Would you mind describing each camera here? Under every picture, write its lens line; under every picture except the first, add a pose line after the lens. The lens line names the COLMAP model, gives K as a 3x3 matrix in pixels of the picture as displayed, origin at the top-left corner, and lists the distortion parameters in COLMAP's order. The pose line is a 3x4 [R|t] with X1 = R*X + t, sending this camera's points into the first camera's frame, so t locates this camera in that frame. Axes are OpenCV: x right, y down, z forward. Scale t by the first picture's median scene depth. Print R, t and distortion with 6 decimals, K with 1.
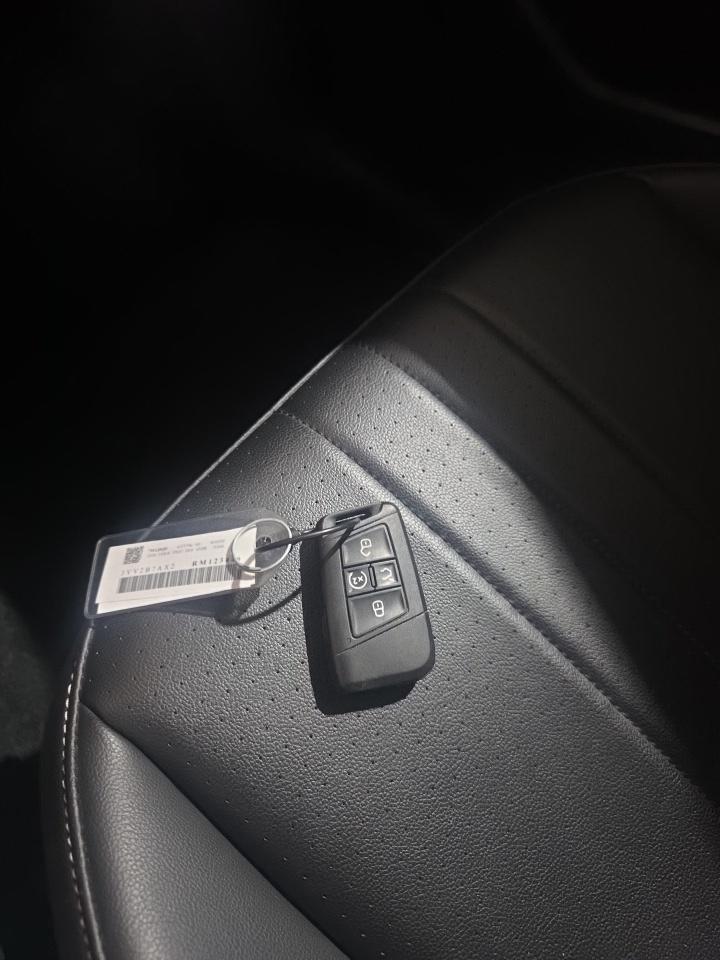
lens RADIAL K [[633.9, 0, 360.4], [0, 633.9, 495.3], [0, 0, 1]] dist [0.005440, -0.029326]
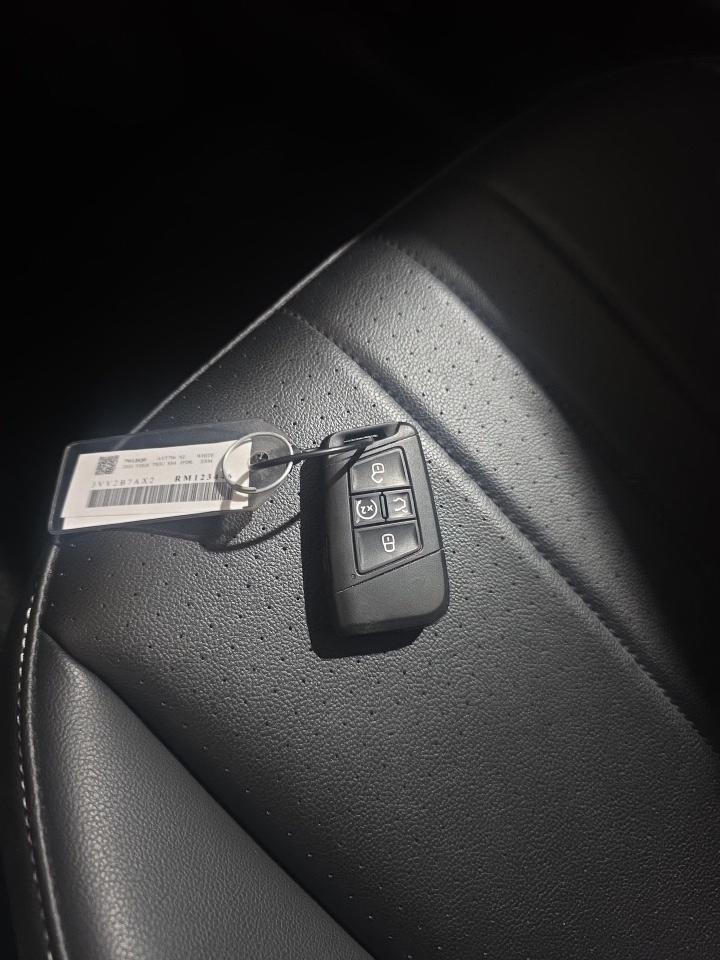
lens RADIAL K [[633.9, 0, 360.4], [0, 633.9, 495.3], [0, 0, 1]] dist [0.005440, -0.029326]
pose [[0.997678, 0.061677, 0.028905, -0.039051], [-0.064400, 0.992347, 0.105357, 0.024140], [-0.022186, -0.106974, 0.994014, 0.141925]]
